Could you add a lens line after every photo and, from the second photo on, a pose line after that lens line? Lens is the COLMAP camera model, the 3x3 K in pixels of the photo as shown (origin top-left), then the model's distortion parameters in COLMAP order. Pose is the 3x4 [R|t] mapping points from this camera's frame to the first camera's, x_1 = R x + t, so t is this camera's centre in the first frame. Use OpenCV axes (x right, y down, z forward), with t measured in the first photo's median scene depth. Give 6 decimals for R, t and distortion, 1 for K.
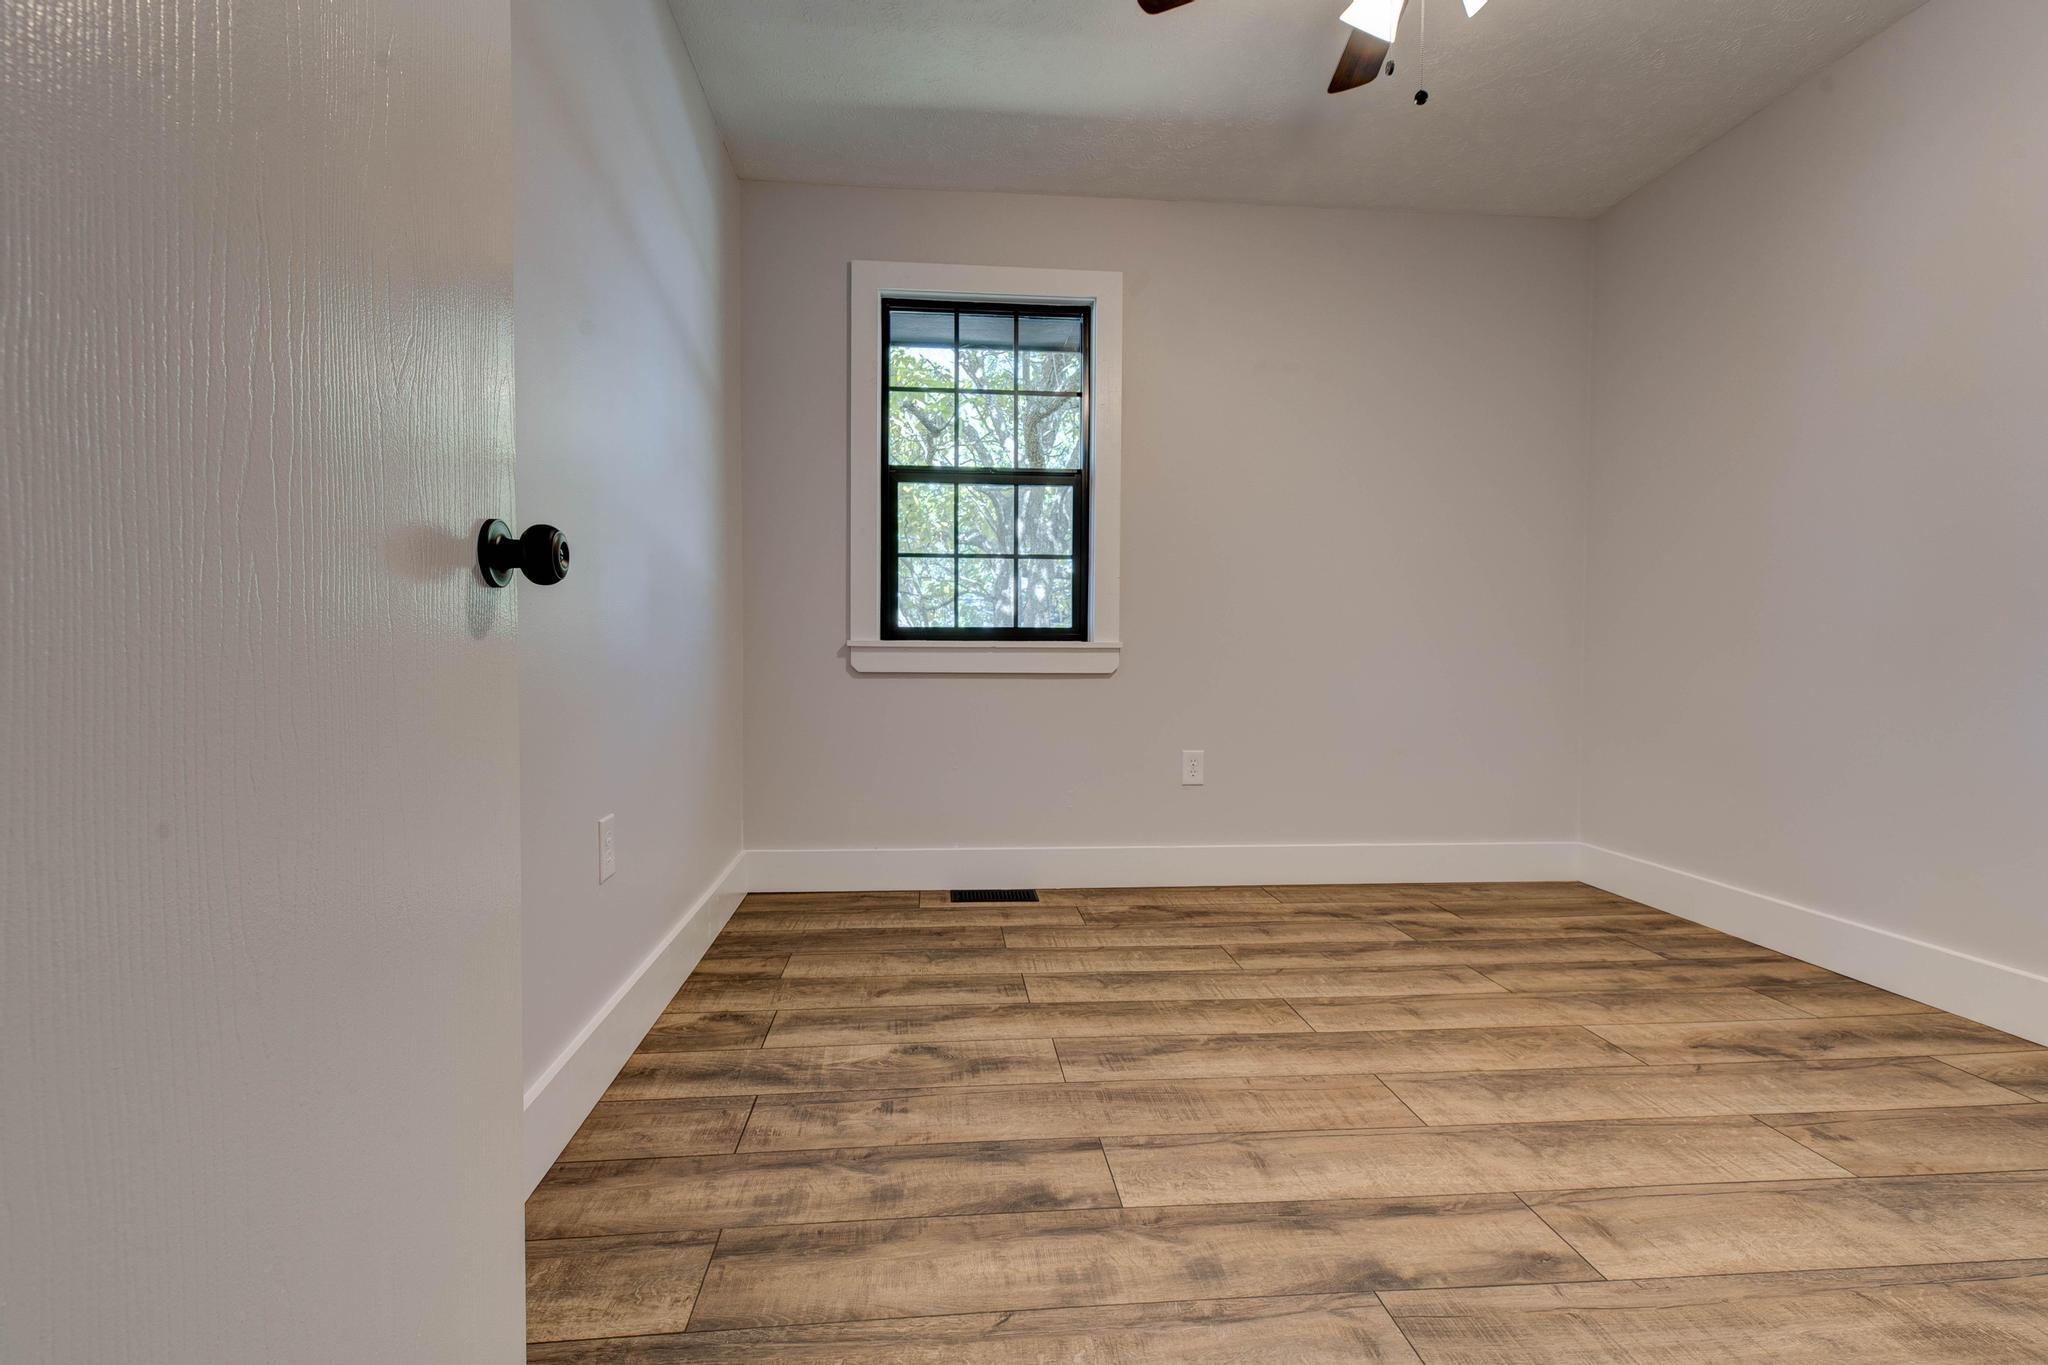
lens RADIAL K [[930.6, 0, 1024.0], [0, 930.6, 682.5], [0, 0, 1]] dist [-0.001850, -0.000176]
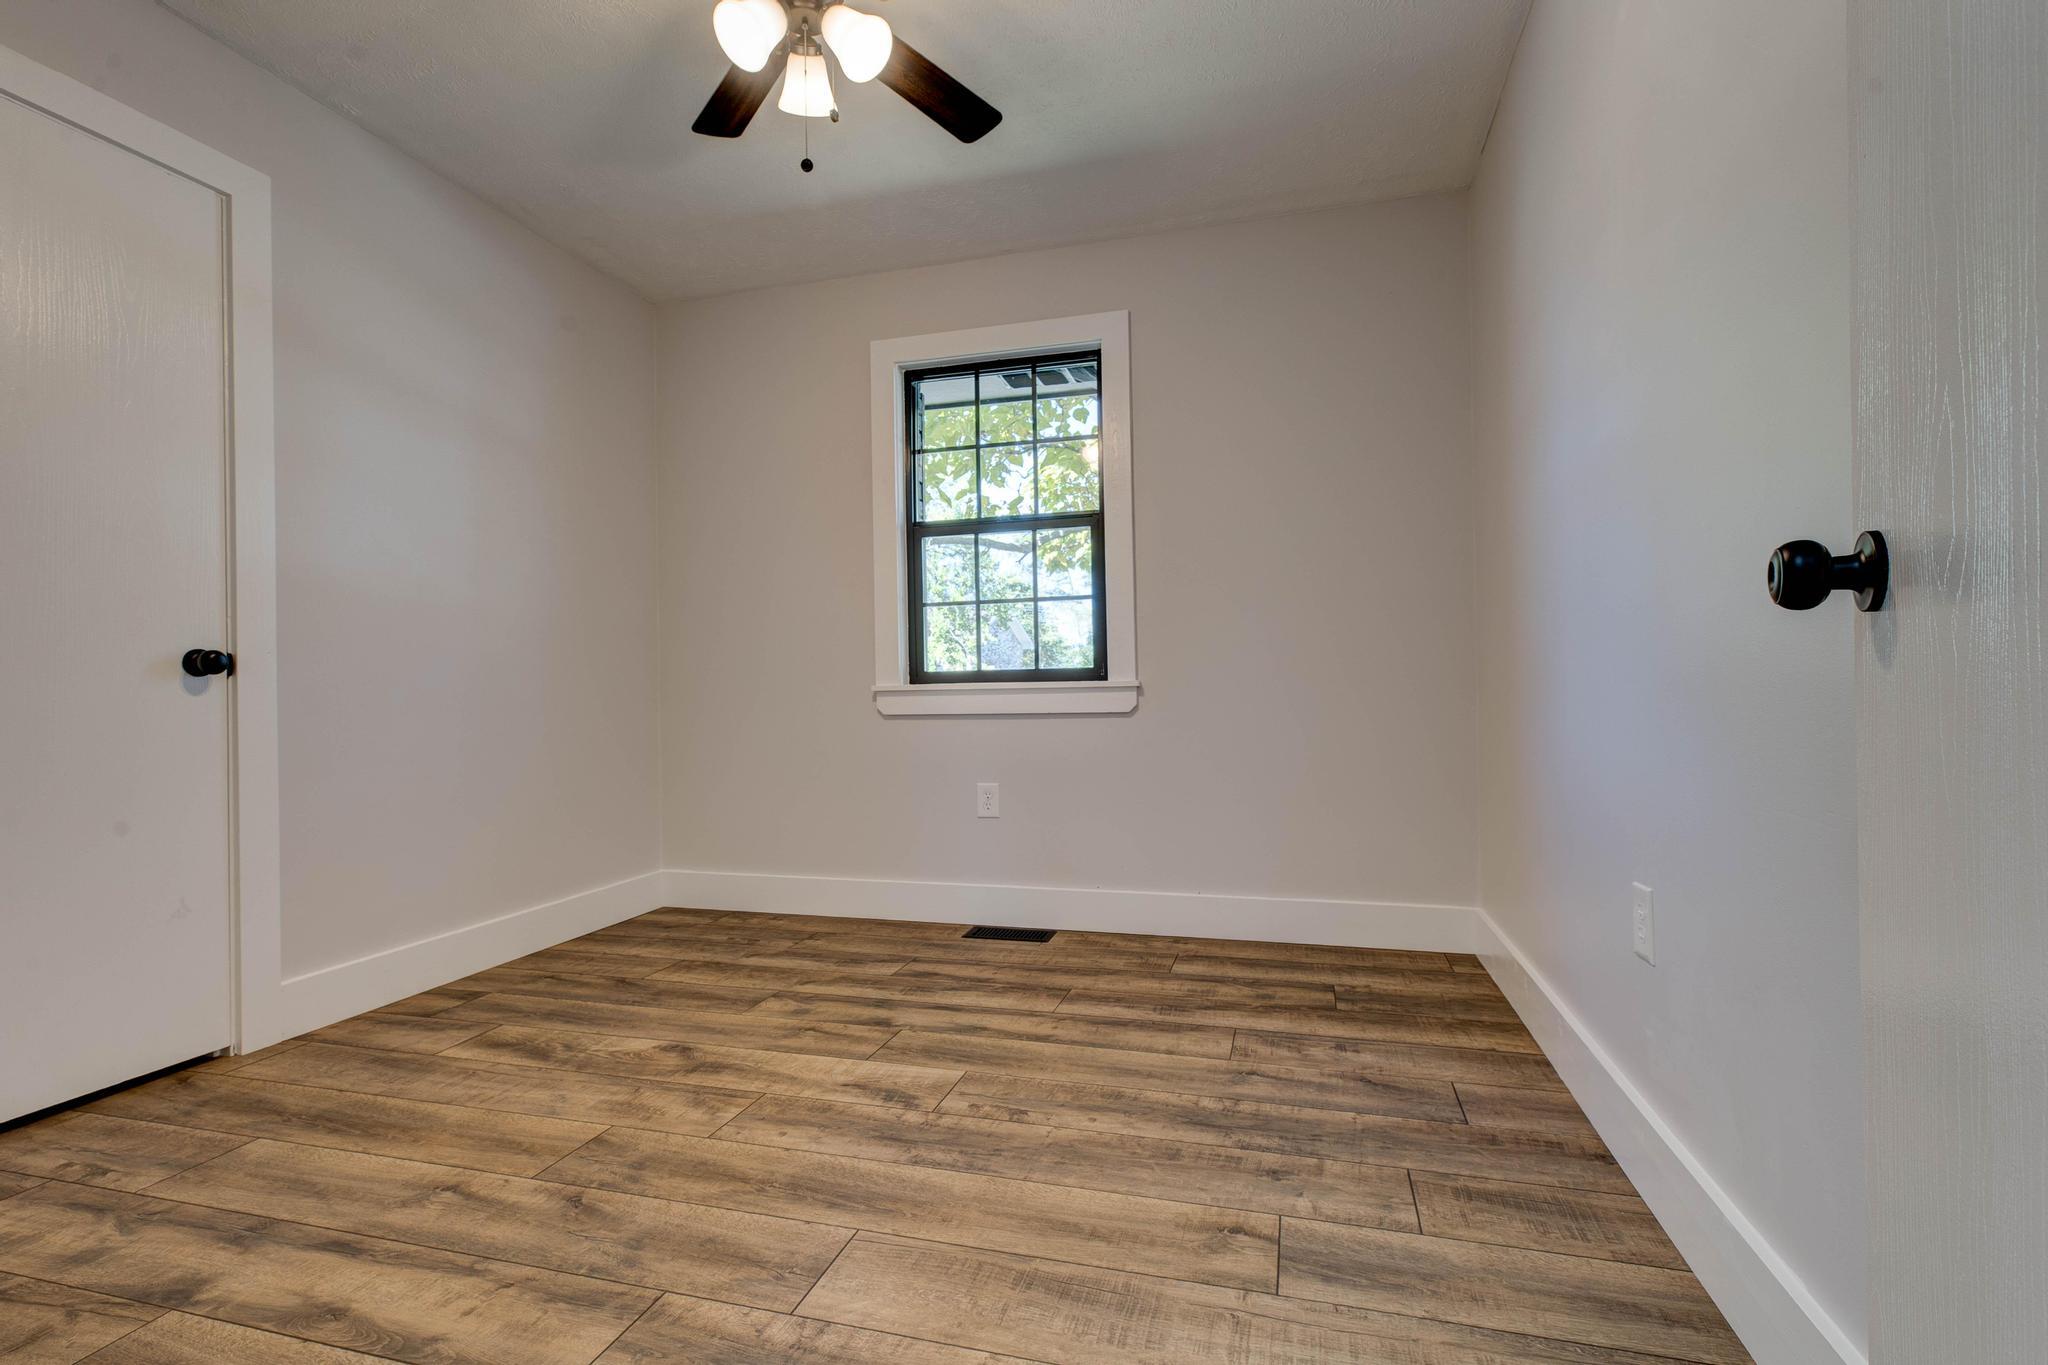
lens RADIAL K [[943.5, 0, 1019.0], [0, 943.5, 685.6], [0, 0, 1]] dist [-0.001816, -0.000181]
pose [[0.935614, -0.020664, -0.352421, 0.344118], [0.006090, 0.999082, -0.042413, 0.002634], [0.352973, 0.037536, 0.934880, 0.029354]]
